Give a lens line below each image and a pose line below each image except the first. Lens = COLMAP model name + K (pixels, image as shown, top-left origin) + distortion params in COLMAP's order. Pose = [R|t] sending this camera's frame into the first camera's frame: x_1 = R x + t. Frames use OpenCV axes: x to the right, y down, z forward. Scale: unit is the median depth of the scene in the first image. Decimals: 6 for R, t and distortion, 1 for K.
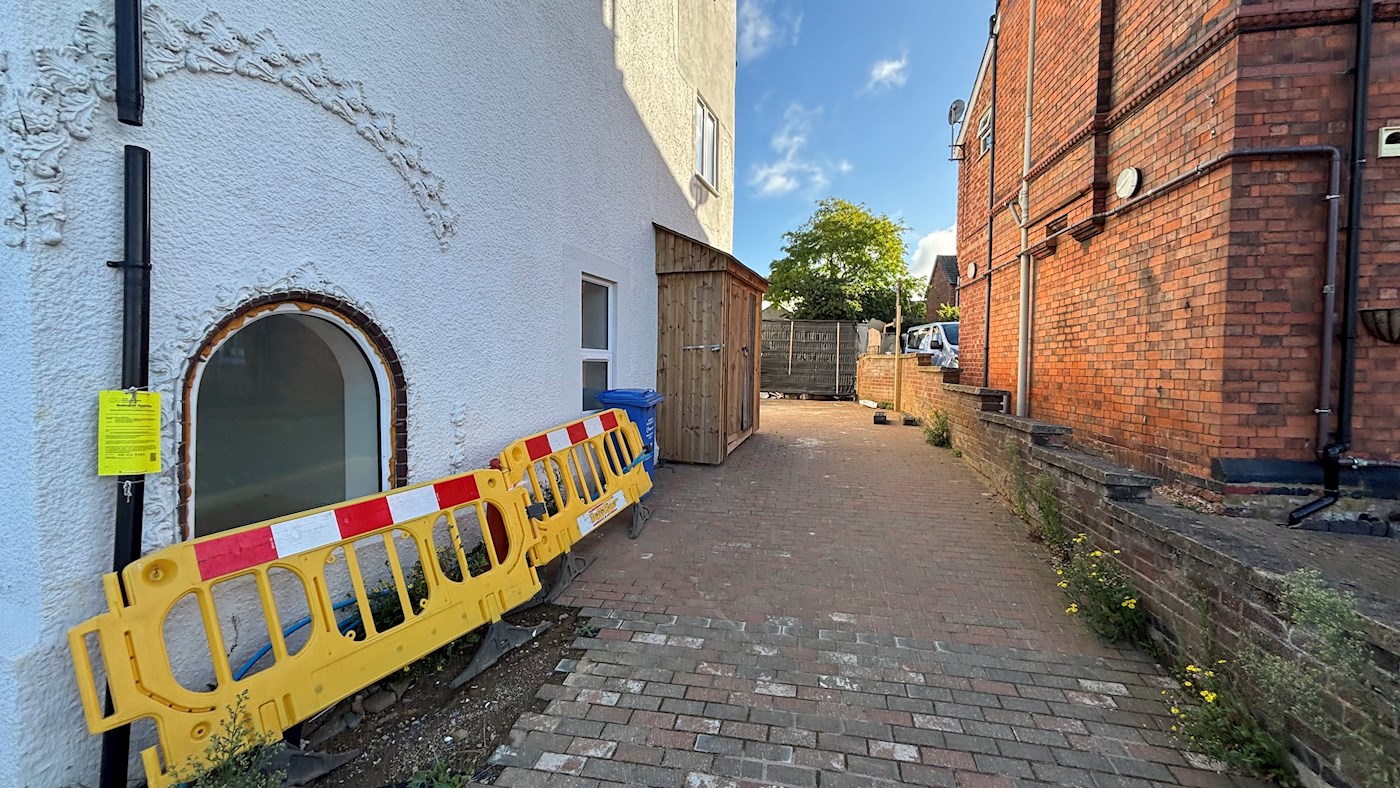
lens RADIAL K [[559.7, 0, 701.9], [0, 559.7, 393.3], [0, 0, 1]] dist [-0.004907, 0.001443]
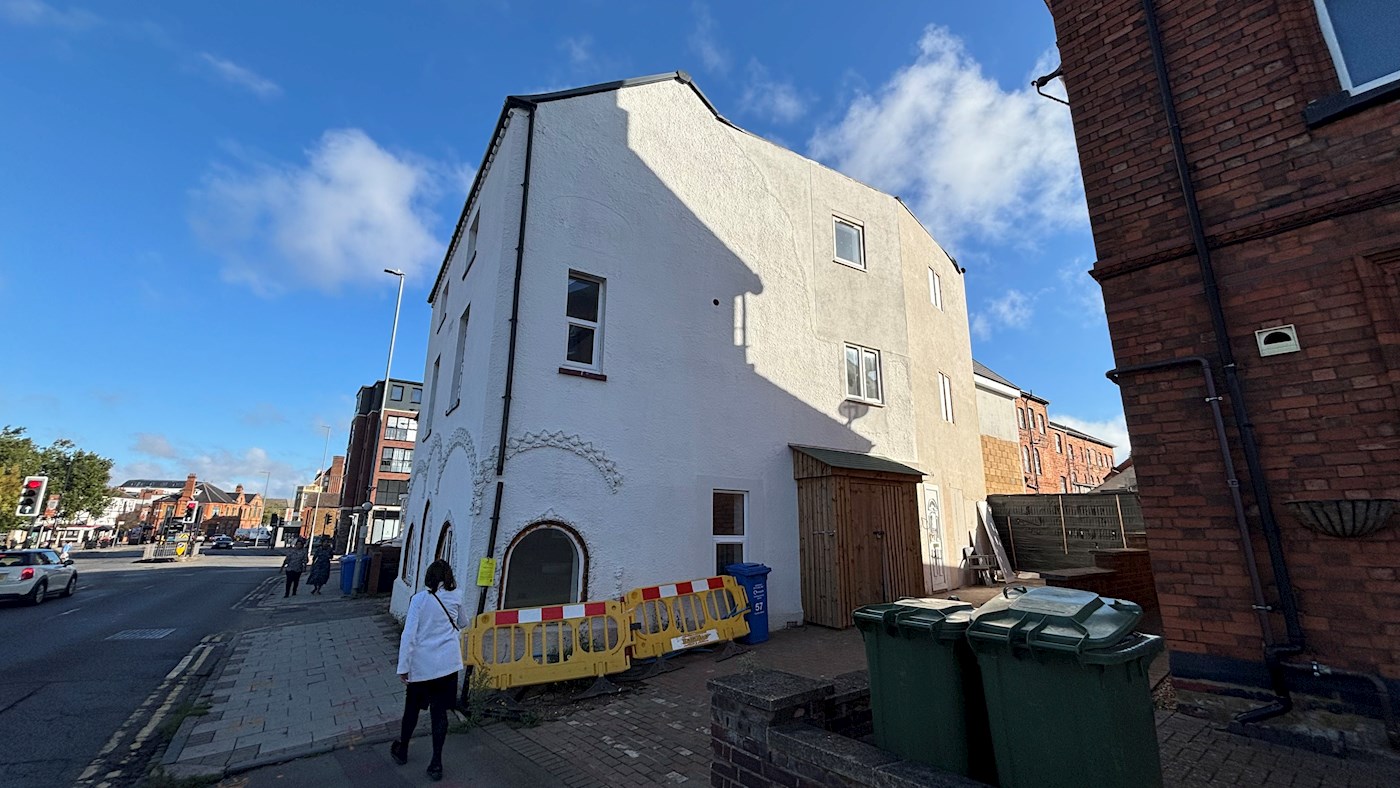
lens RADIAL K [[559.7, 0, 700.0], [0, 559.7, 392.2], [0, 0, 1]] dist [-0.004907, 0.001443]
pose [[0.786282, -0.152257, -0.598814, 0.983950], [-0.032110, 0.957783, -0.285693, -0.018877], [0.617032, 0.243863, 0.748199, -0.438537]]
